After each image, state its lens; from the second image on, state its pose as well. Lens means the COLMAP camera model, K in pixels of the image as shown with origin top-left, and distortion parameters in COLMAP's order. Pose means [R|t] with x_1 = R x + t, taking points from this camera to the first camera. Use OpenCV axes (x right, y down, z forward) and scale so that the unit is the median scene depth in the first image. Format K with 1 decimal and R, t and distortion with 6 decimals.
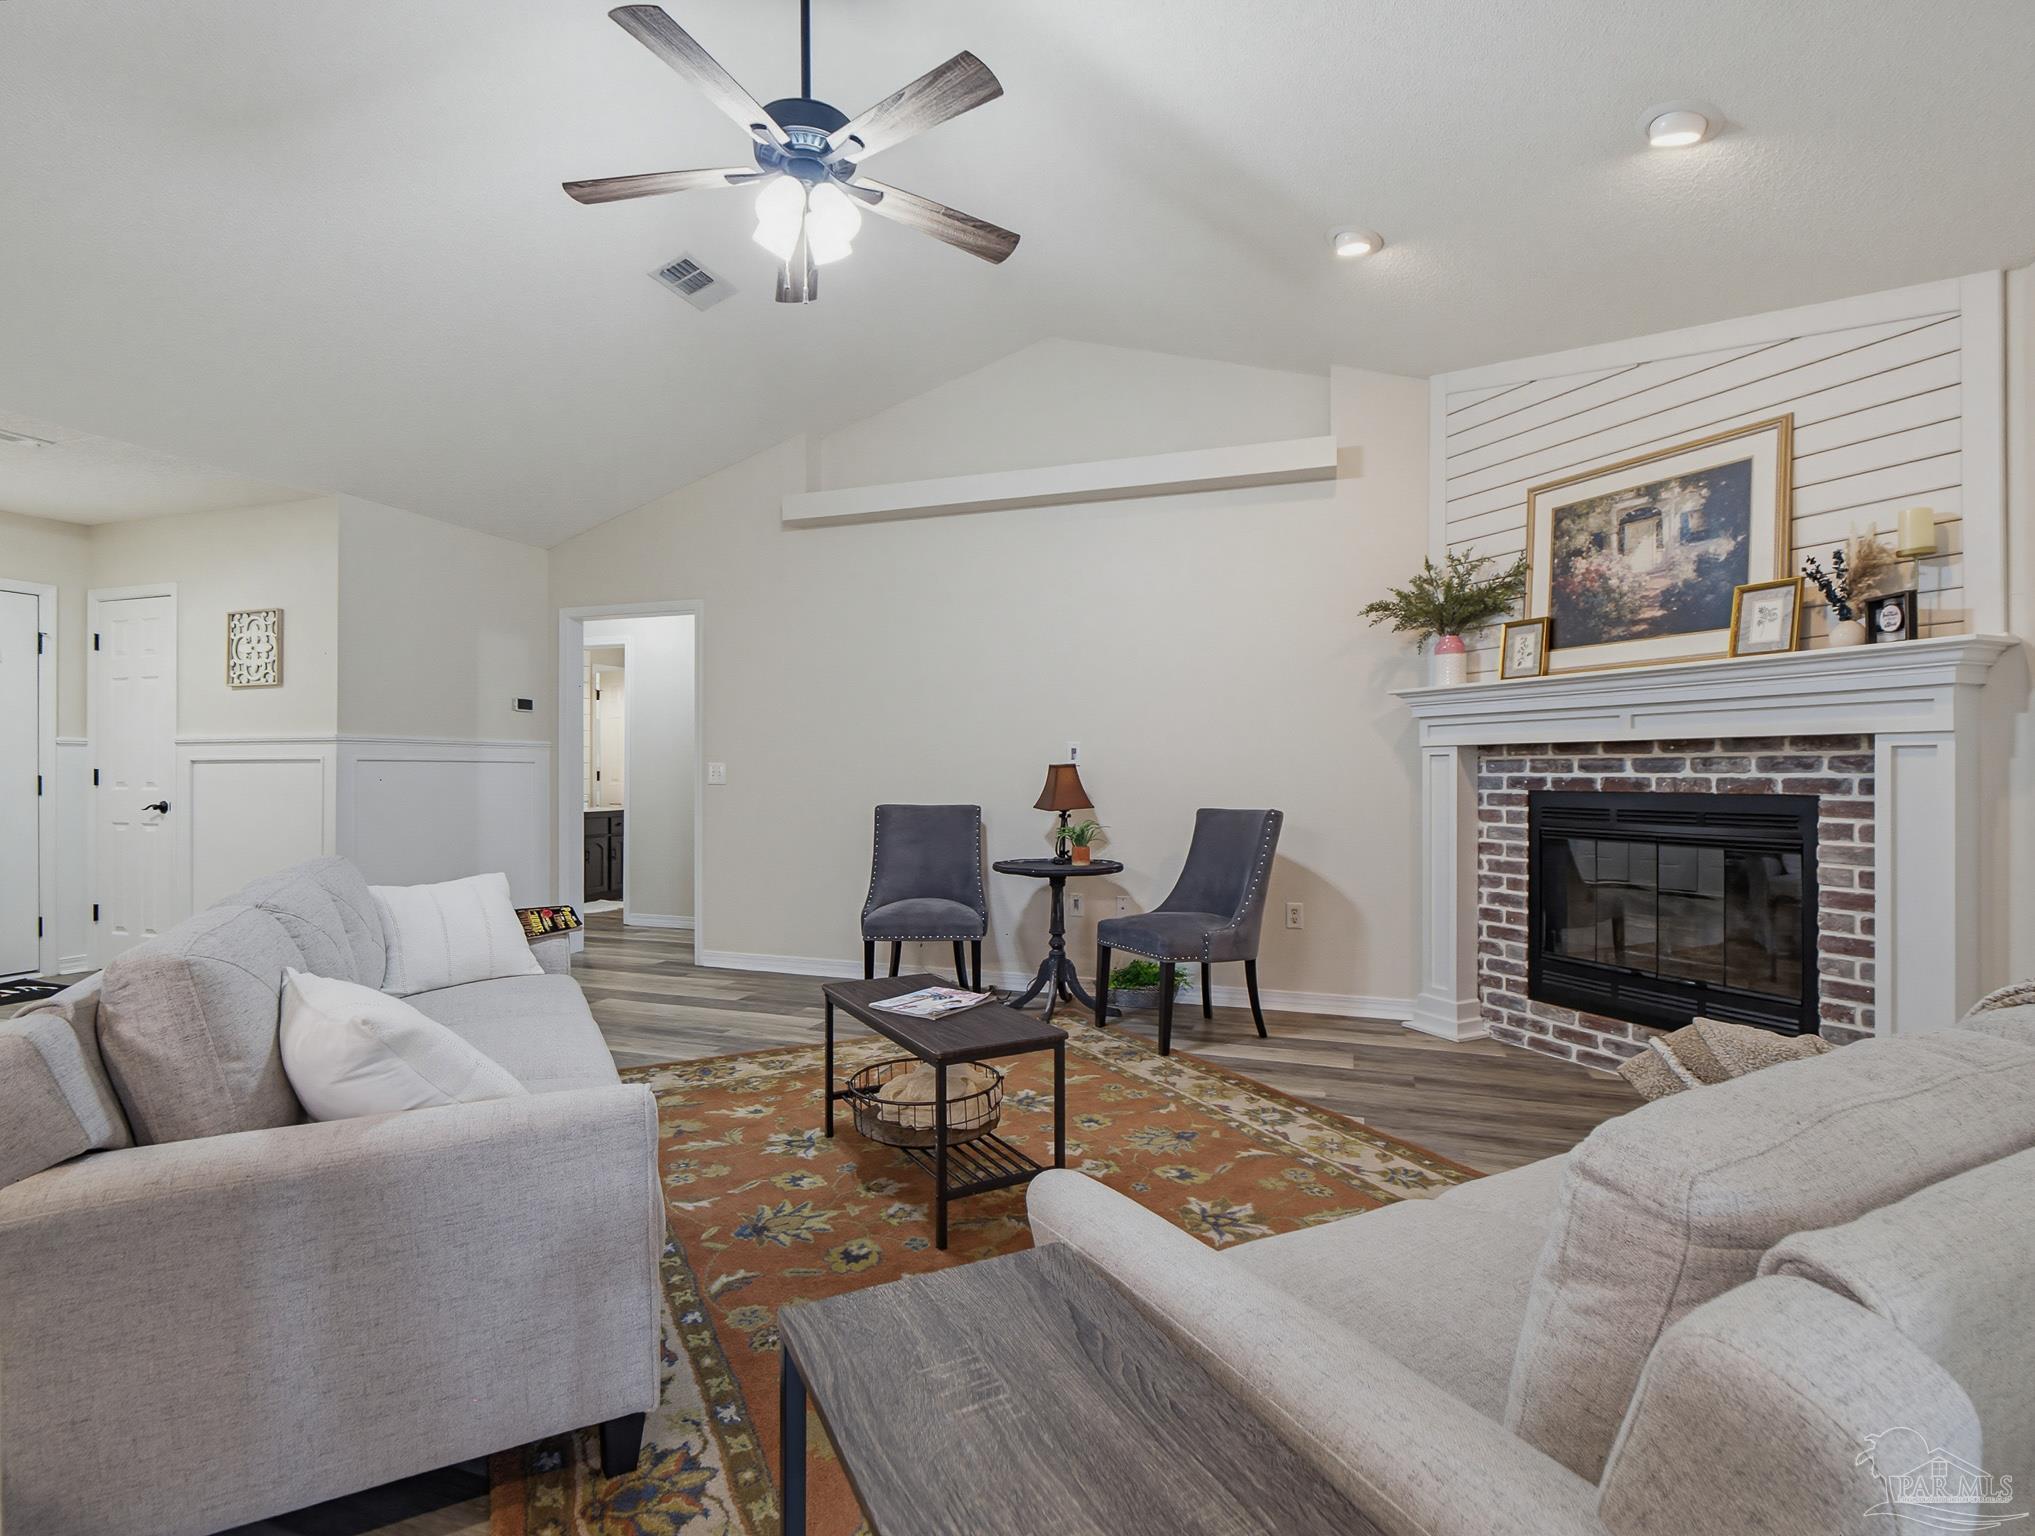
lens RADIAL K [[976.2, 0, 1024.0], [0, 976.2, 766.0], [0, 0, 1]] dist [-0.000941, 0.000073]
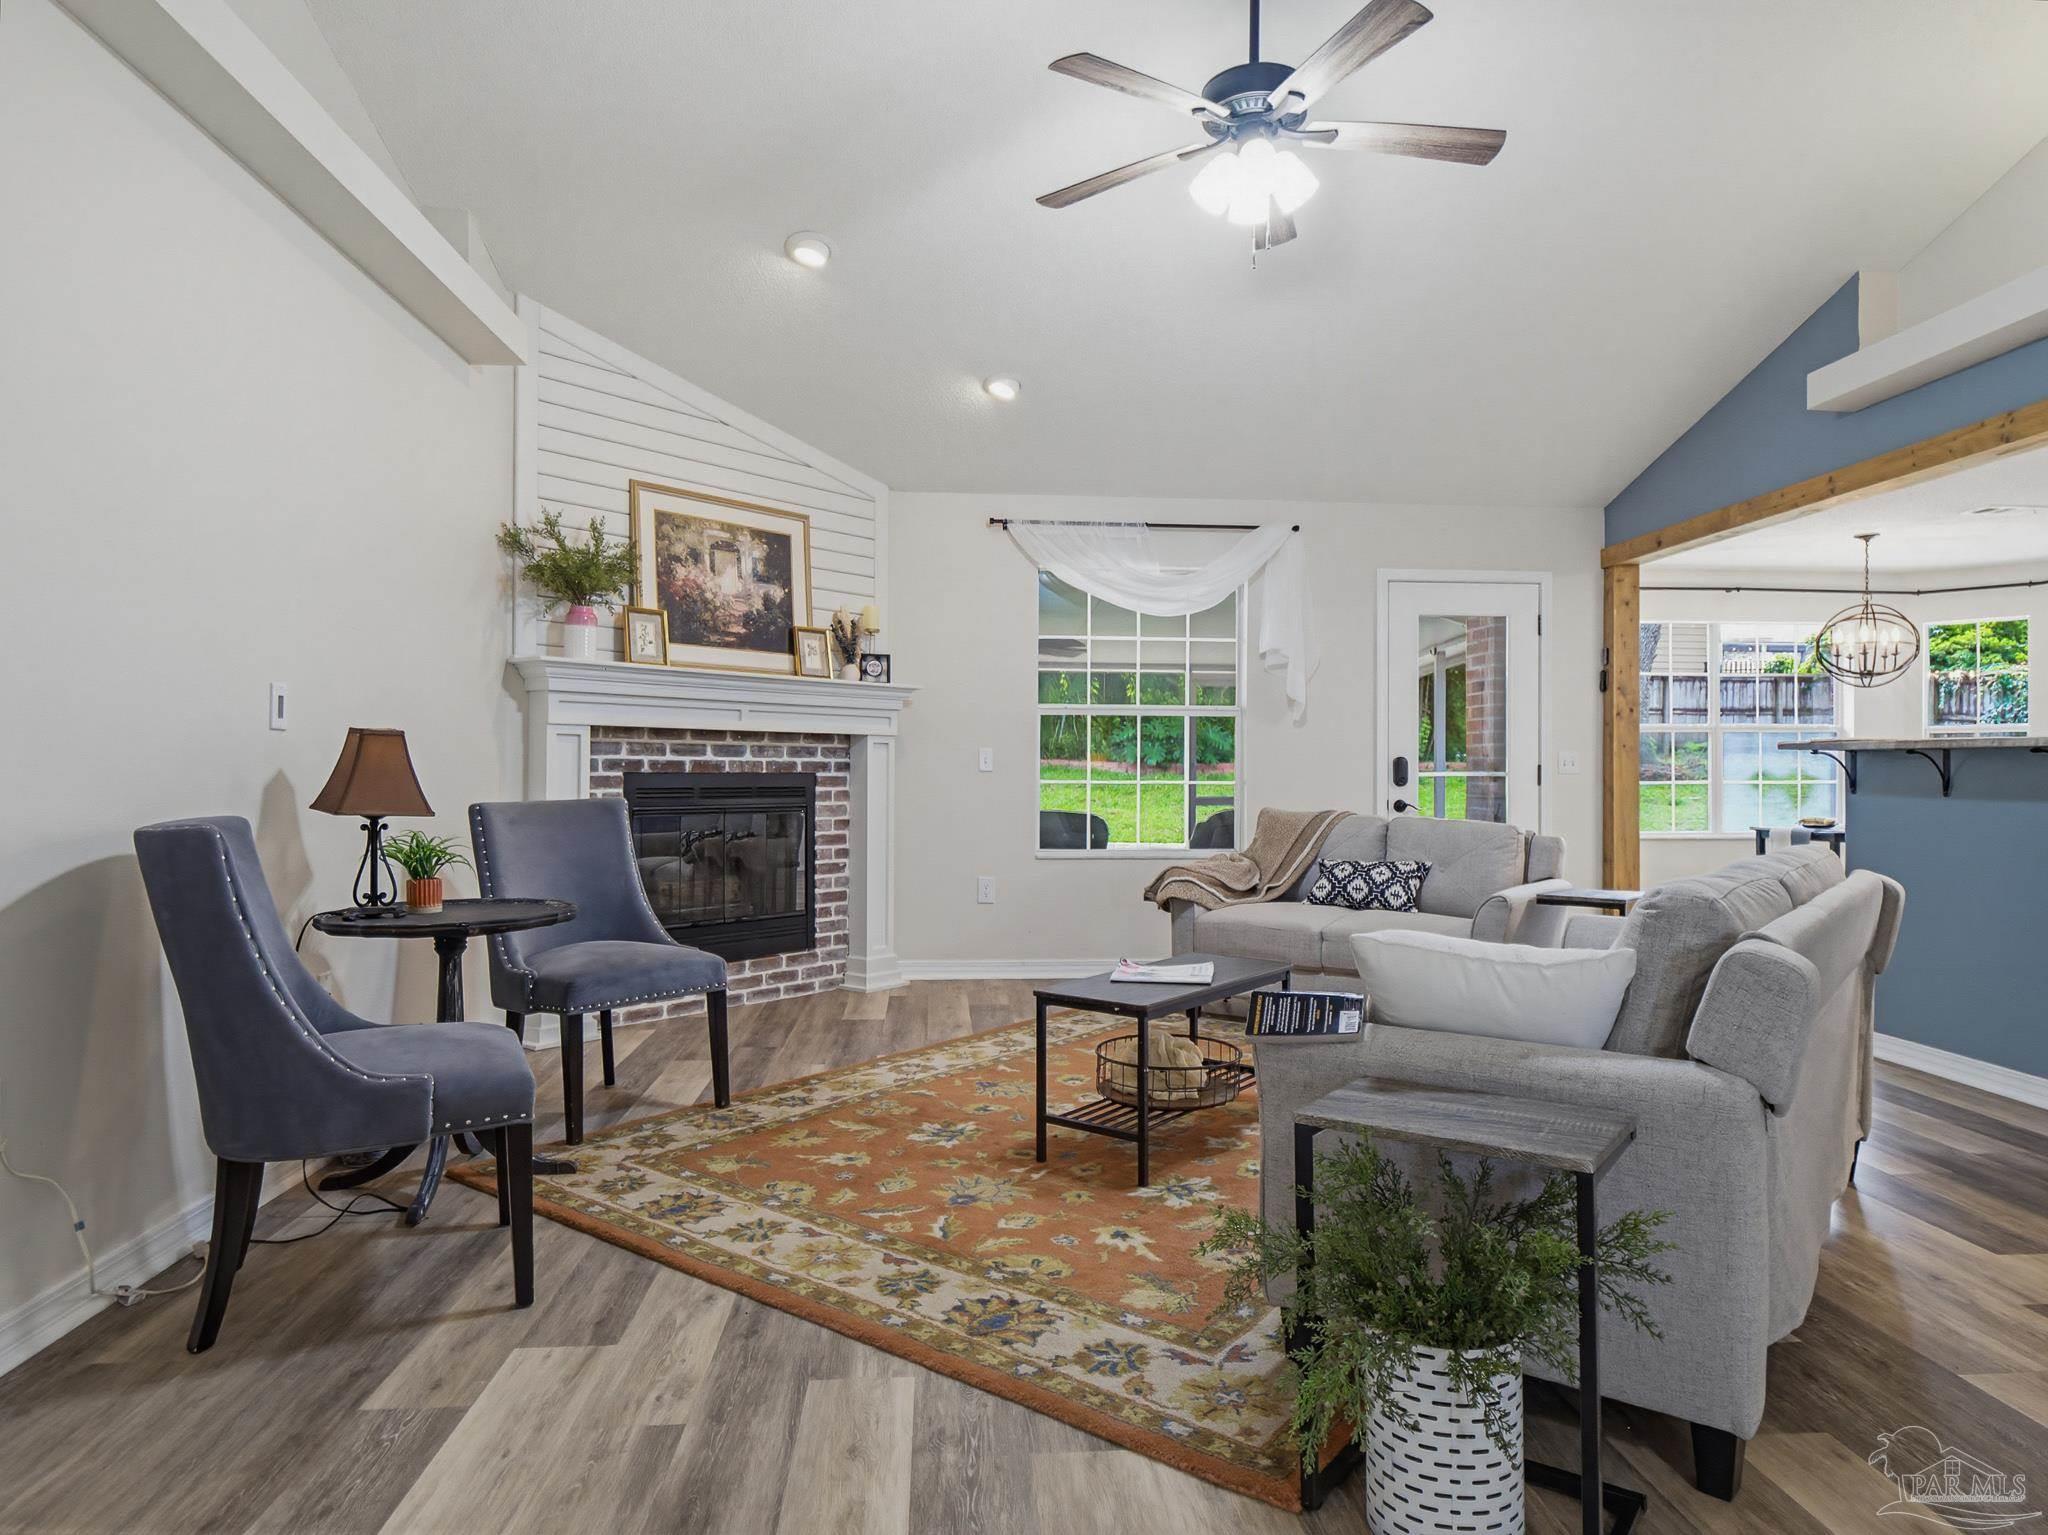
lens RADIAL K [[1231.1, 0, 1023.9], [0, 1231.1, 753.5], [0, 0, 1]] dist [0.000103, -0.000711]
pose [[-0.385885, 0.010380, 0.922488, -0.934243], [-0.012326, 0.999789, -0.016405, 0.023678], [-0.922464, -0.017701, -0.385676, 1.240350]]
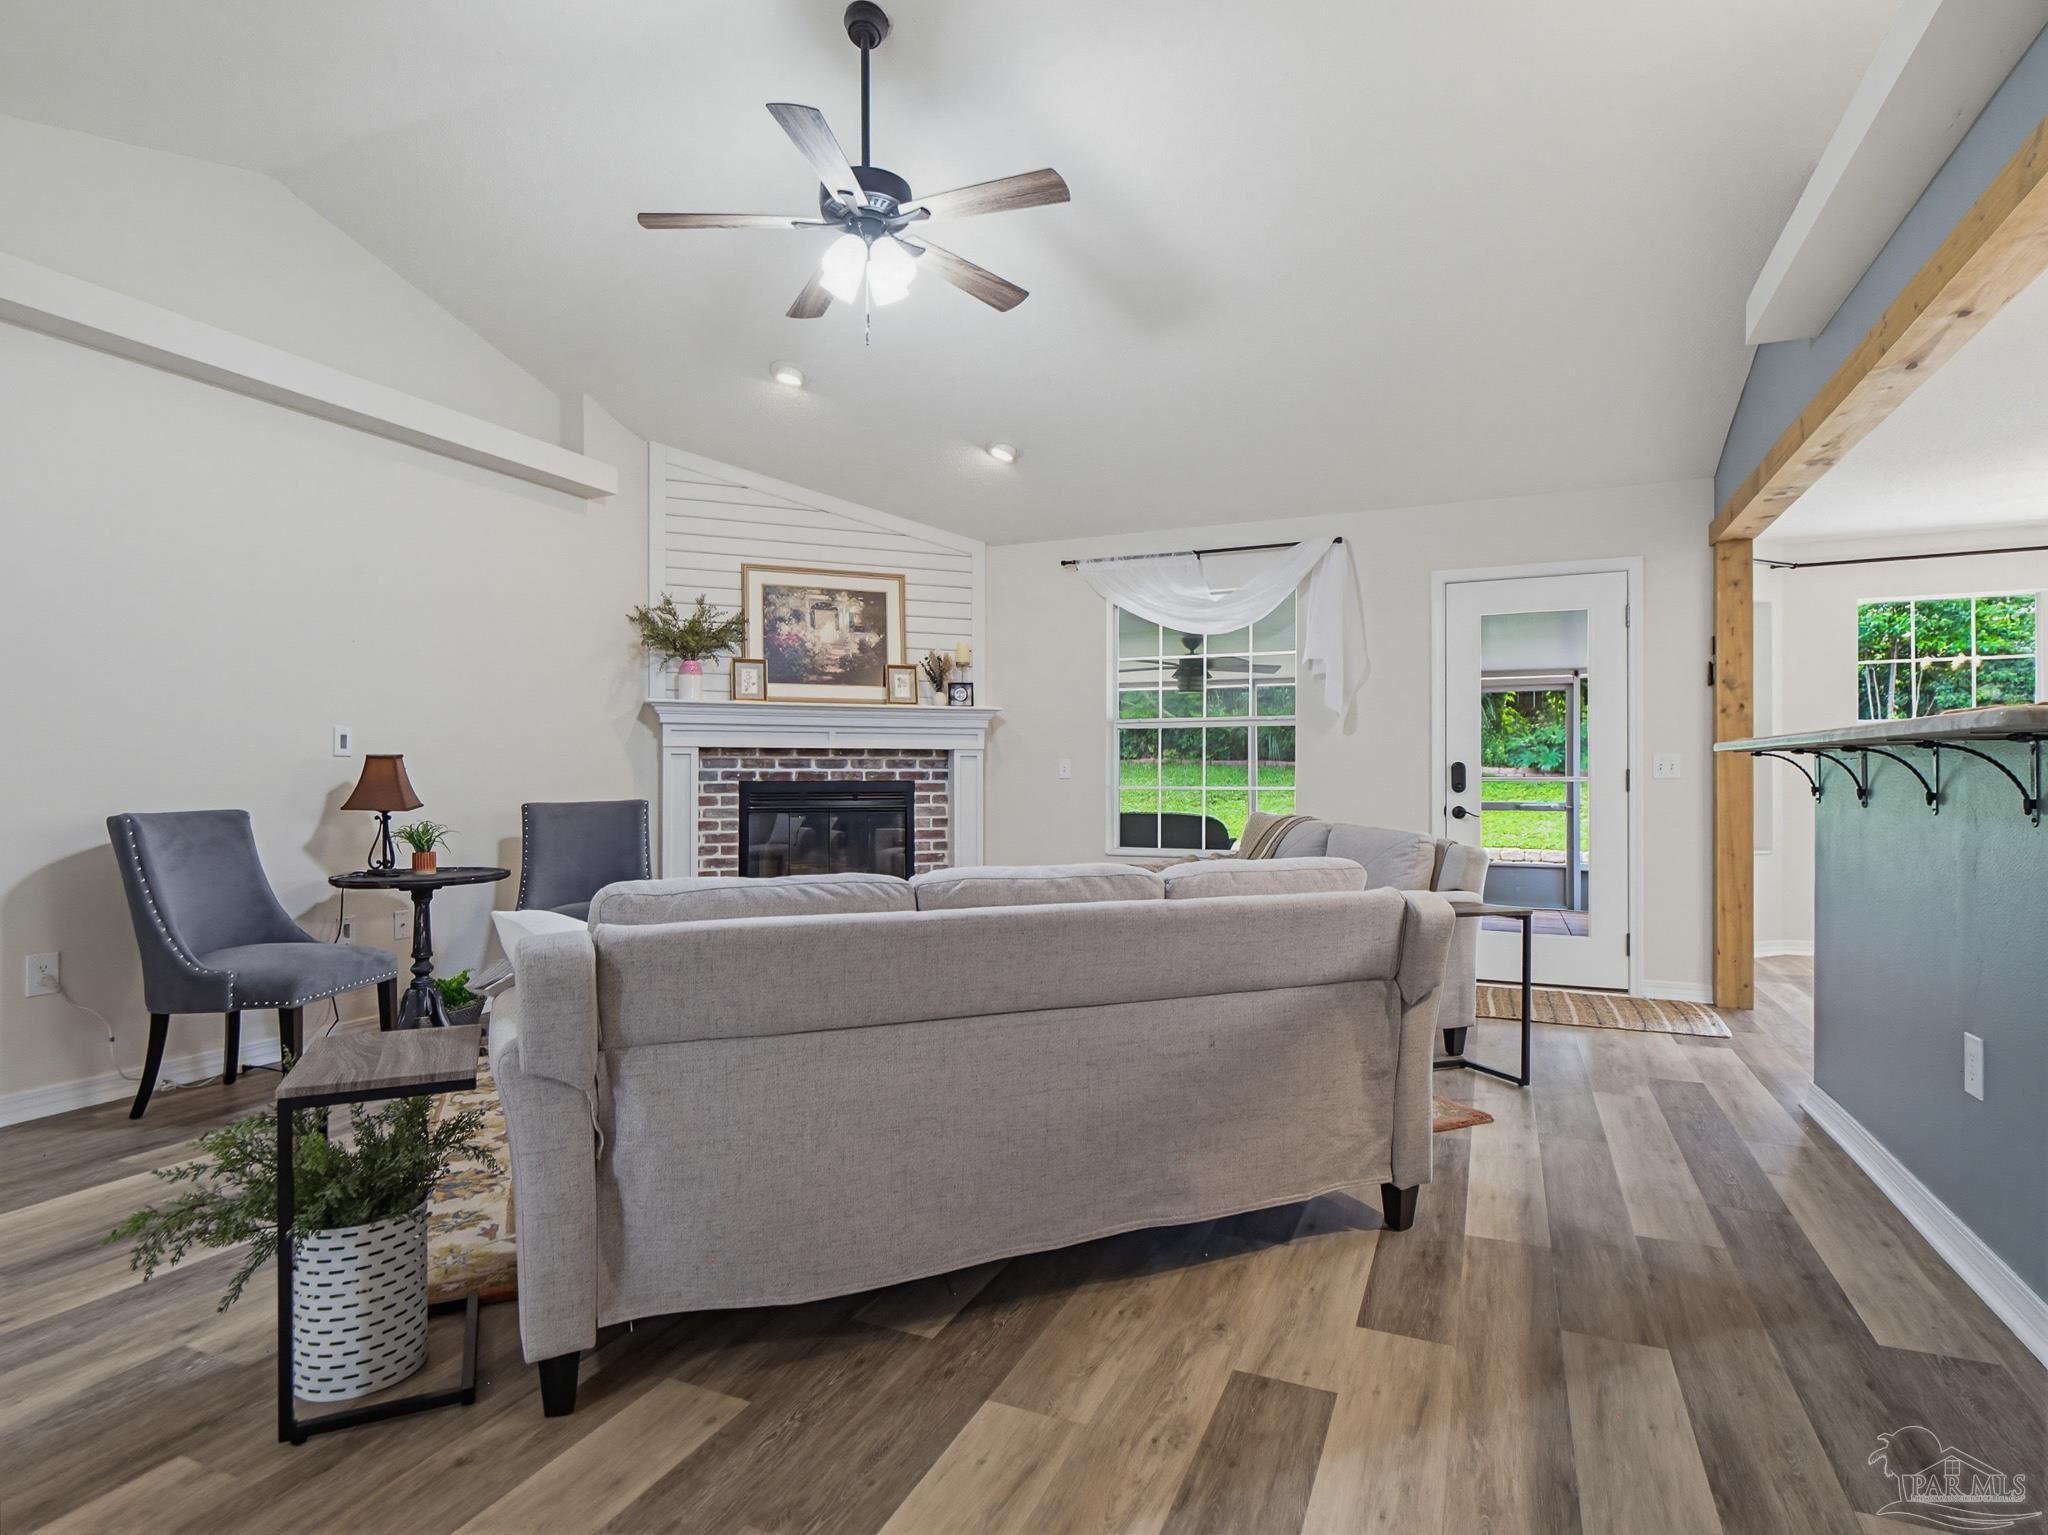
lens RADIAL K [[1061.3, 0, 1024.0], [0, 1061.3, 767.5], [0, 0, 1]] dist [-0.001757, -0.000216]
pose [[0.091472, 0.006917, 0.995784, -1.053183], [-0.007019, 0.999956, -0.006301, 0.013822], [-0.995783, -0.006413, 0.091517, 0.514306]]
